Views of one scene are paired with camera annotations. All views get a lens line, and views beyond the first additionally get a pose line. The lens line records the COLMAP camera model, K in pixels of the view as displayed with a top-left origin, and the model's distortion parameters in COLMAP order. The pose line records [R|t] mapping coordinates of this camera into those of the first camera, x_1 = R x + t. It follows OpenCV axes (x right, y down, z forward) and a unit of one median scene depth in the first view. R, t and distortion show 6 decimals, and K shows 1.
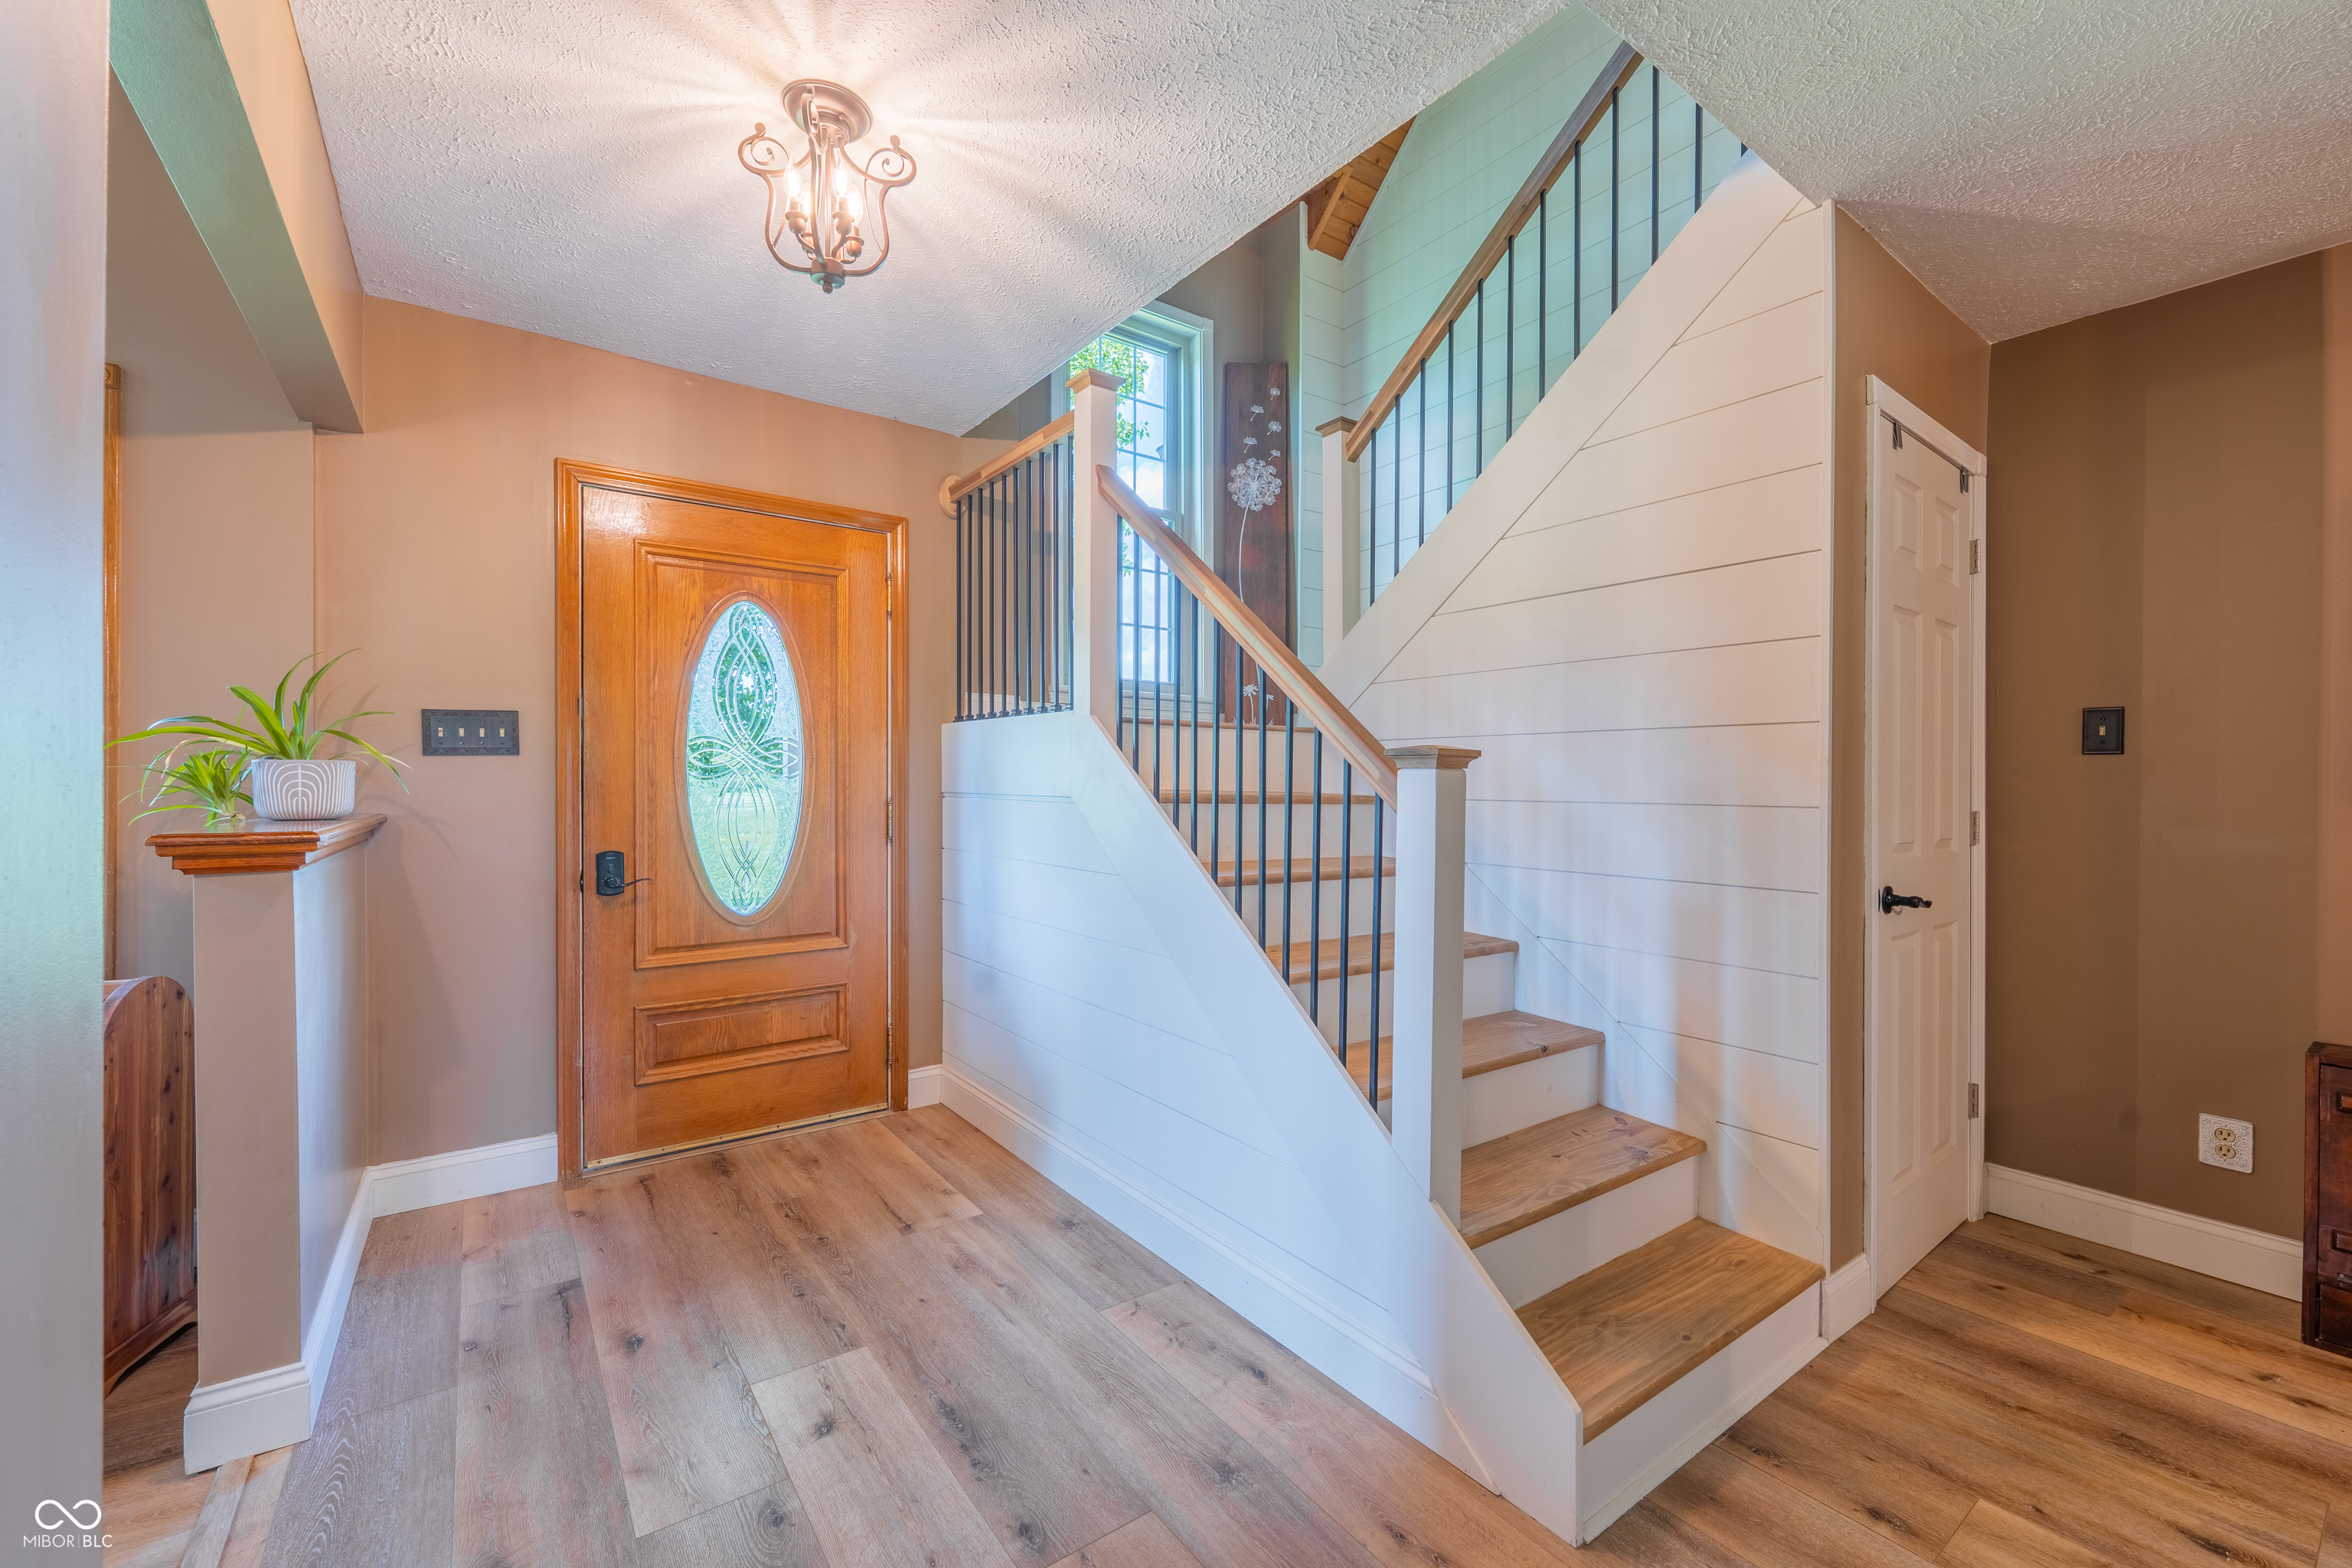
lens RADIAL K [[959.8, 0, 1192.9], [0, 959.8, 796.0], [0, 0, 1]] dist [0.002837, -0.001640]
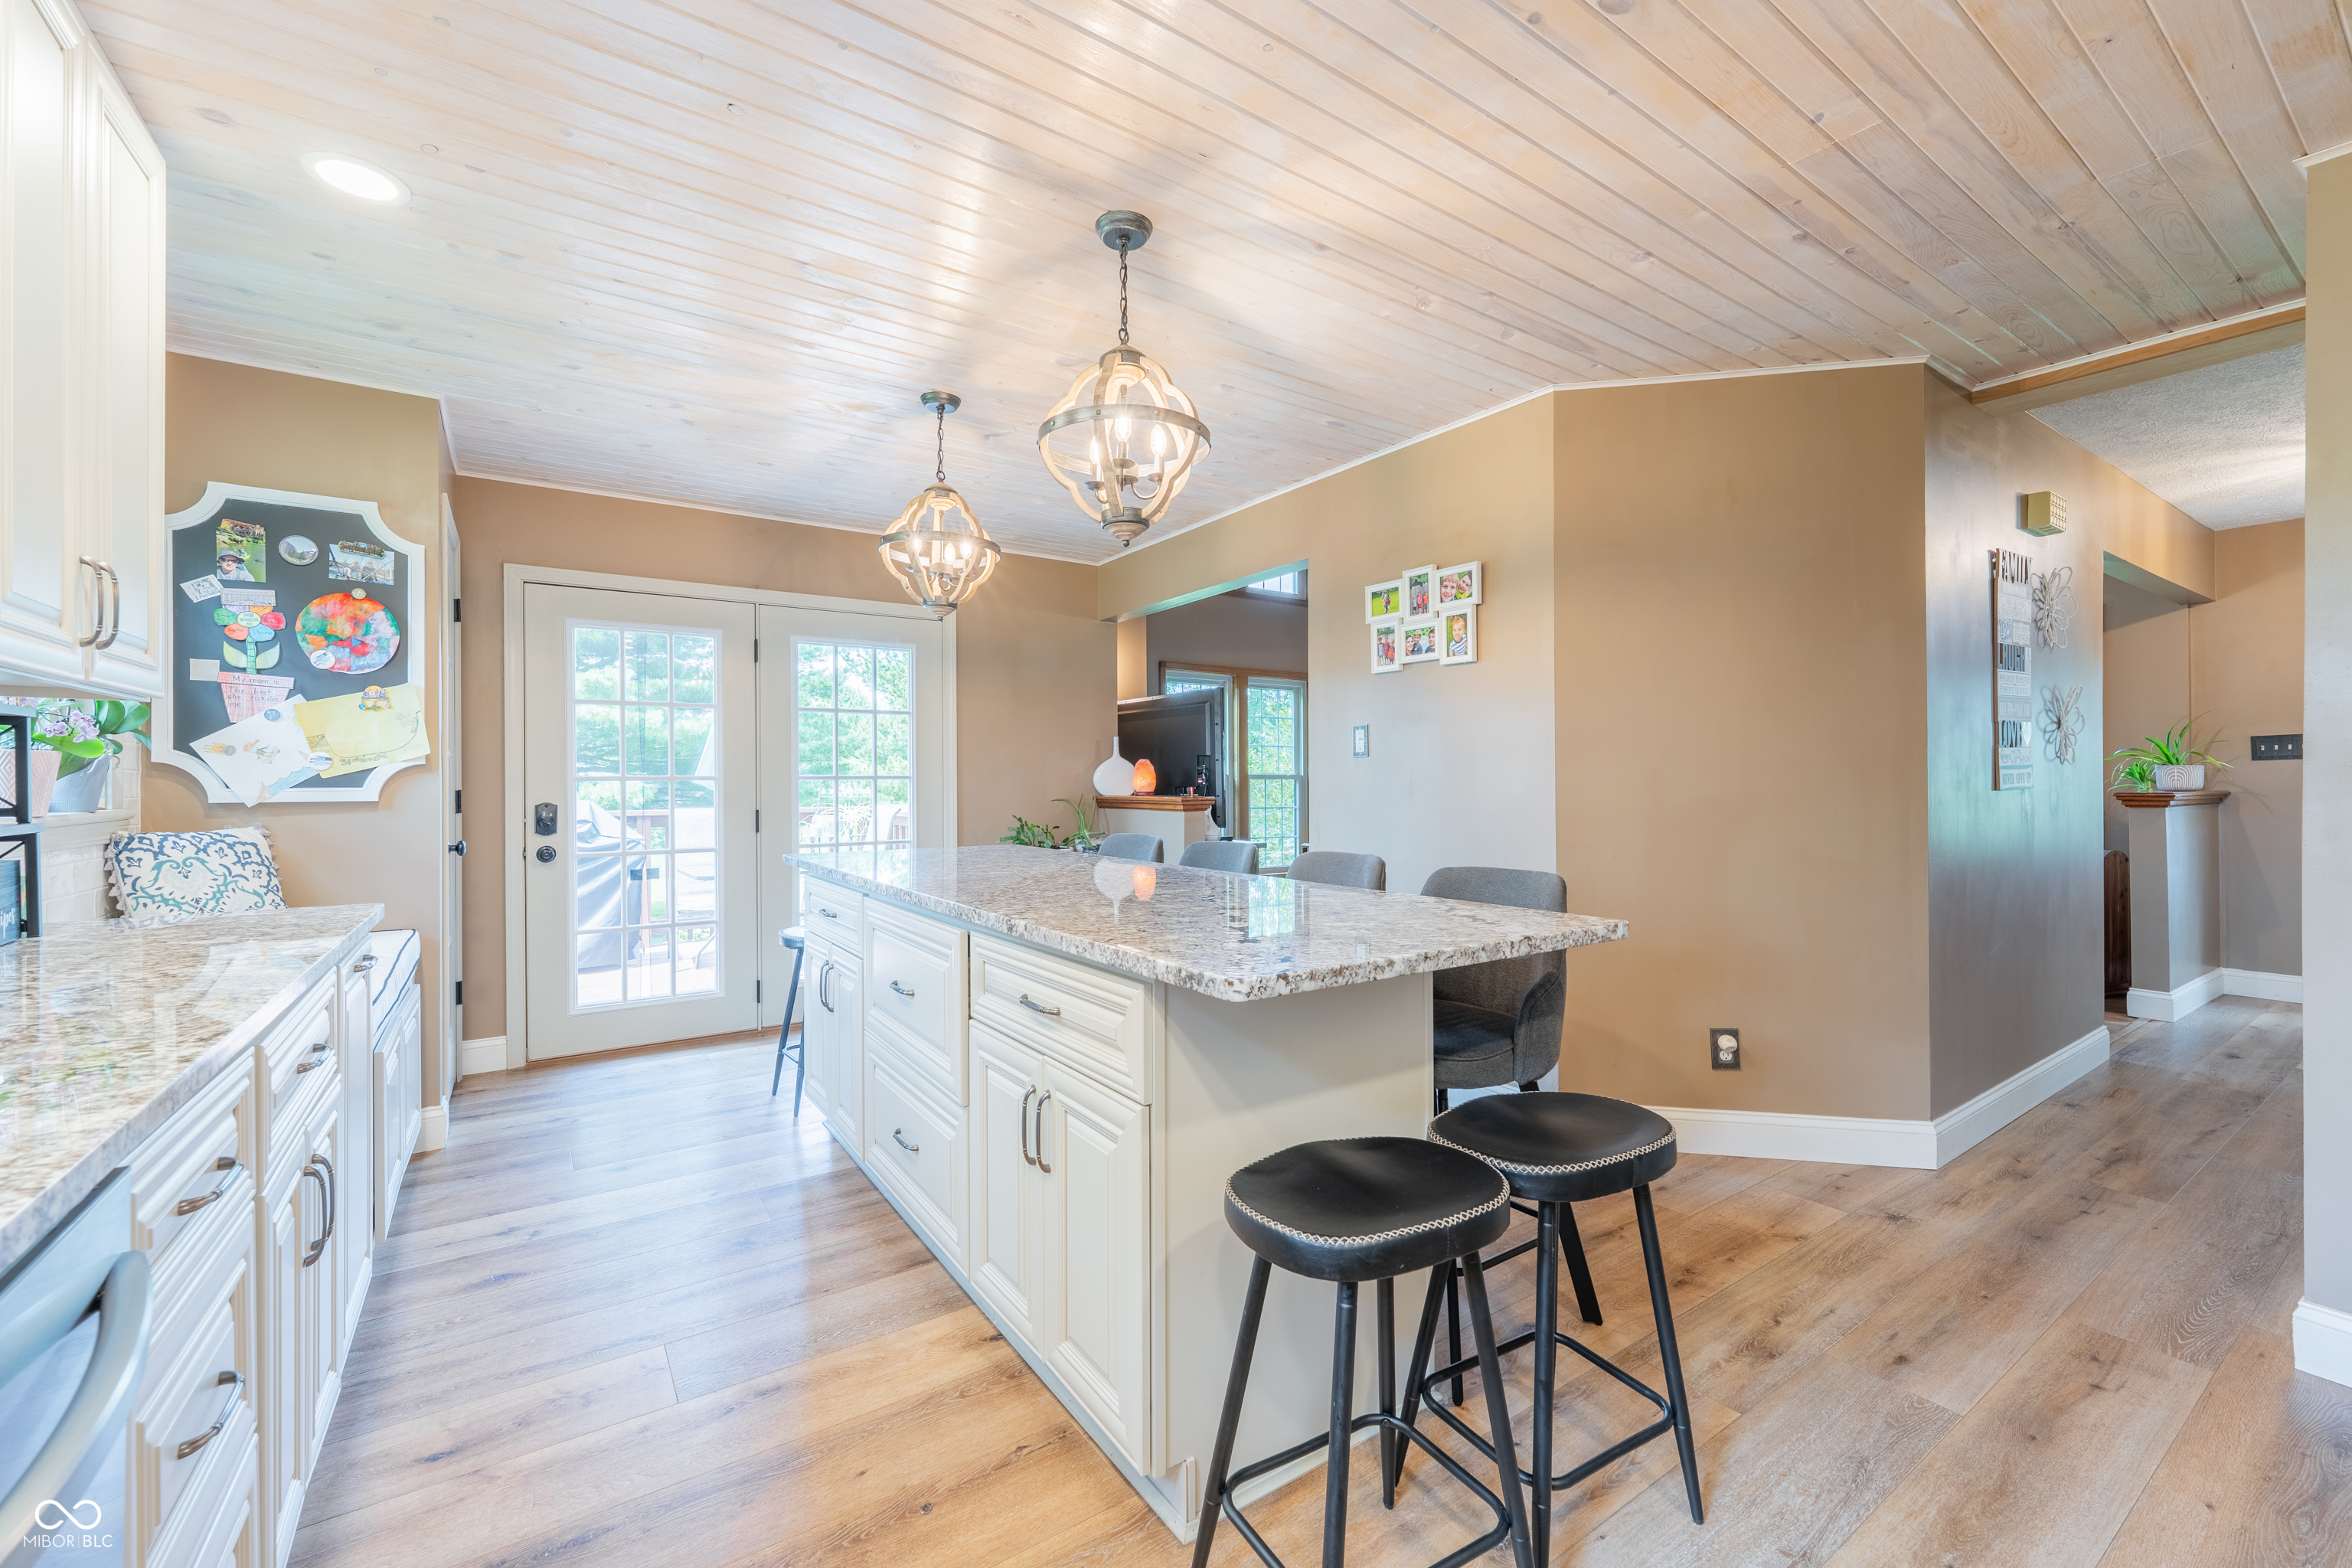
lens RADIAL K [[959.8, 0, 1181.4], [0, 959.8, 781.2], [0, 0, 1]] dist [0.002837, -0.001640]
pose [[-0.045186, -0.007466, -0.998951, 1.683104], [-0.006524, 0.999953, -0.007178, 0.038461], [0.998957, 0.006193, -0.045233, -1.463119]]
